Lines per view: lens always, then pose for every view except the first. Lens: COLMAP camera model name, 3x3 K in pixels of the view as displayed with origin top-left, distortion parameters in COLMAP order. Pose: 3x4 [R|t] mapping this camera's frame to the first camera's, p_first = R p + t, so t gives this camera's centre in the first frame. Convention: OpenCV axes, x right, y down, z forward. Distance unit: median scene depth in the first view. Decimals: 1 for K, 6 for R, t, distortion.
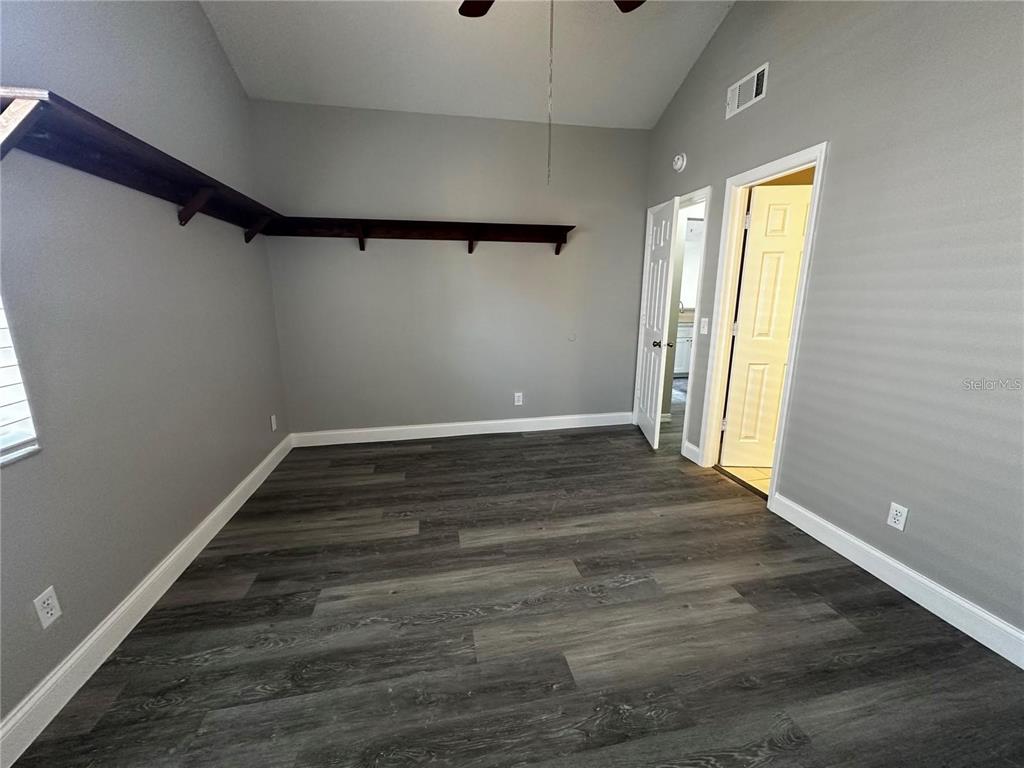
lens RADIAL K [[407.7, 0, 513.5], [0, 407.7, 380.0], [0, 0, 1]] dist [-0.003735, 0.000966]
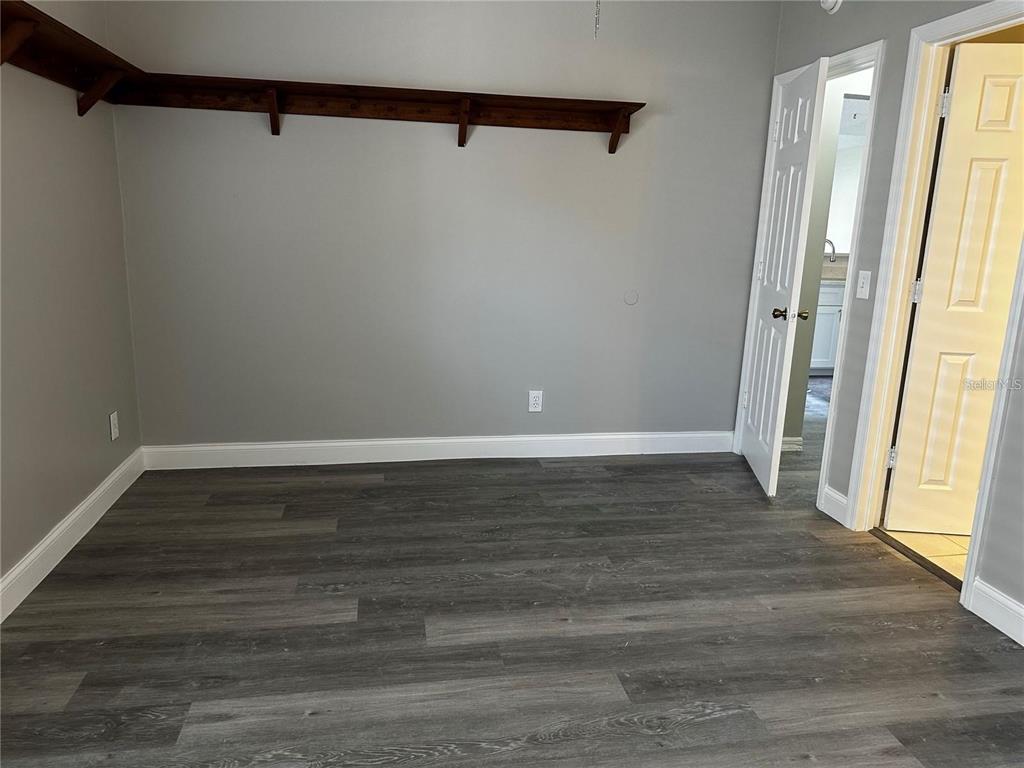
lens RADIAL K [[718.5, 0, 517.2], [0, 718.5, 377.0], [0, 0, 1]] dist [0.062190, -0.082777]
pose [[0.999207, 0.035504, -0.018047, 0.004970], [-0.035409, 0.999357, 0.005567, 0.011861], [0.018233, -0.004924, 0.999822, -0.039803]]
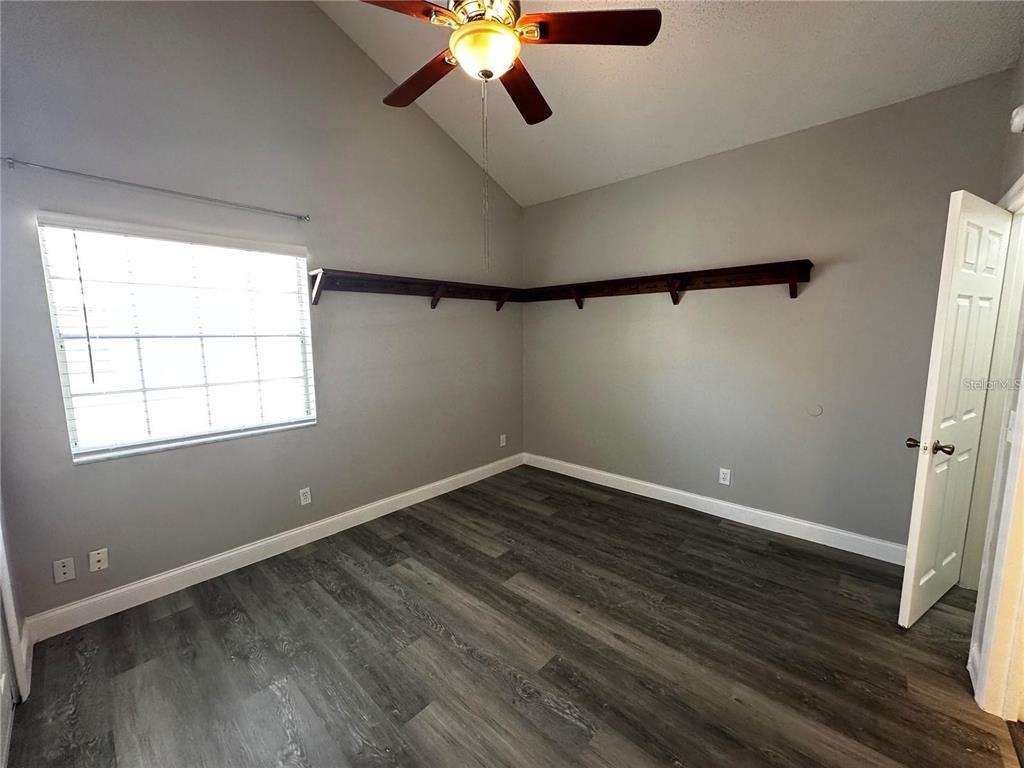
lens RADIAL K [[407.7, 0, 512.6], [0, 407.7, 379.7], [0, 0, 1]] dist [-0.003735, 0.000966]
pose [[0.590638, 0.086856, -0.802249, 0.660133], [-0.157972, 0.987399, -0.009402, -0.115431], [0.791323, 0.132286, 0.596916, 0.271797]]
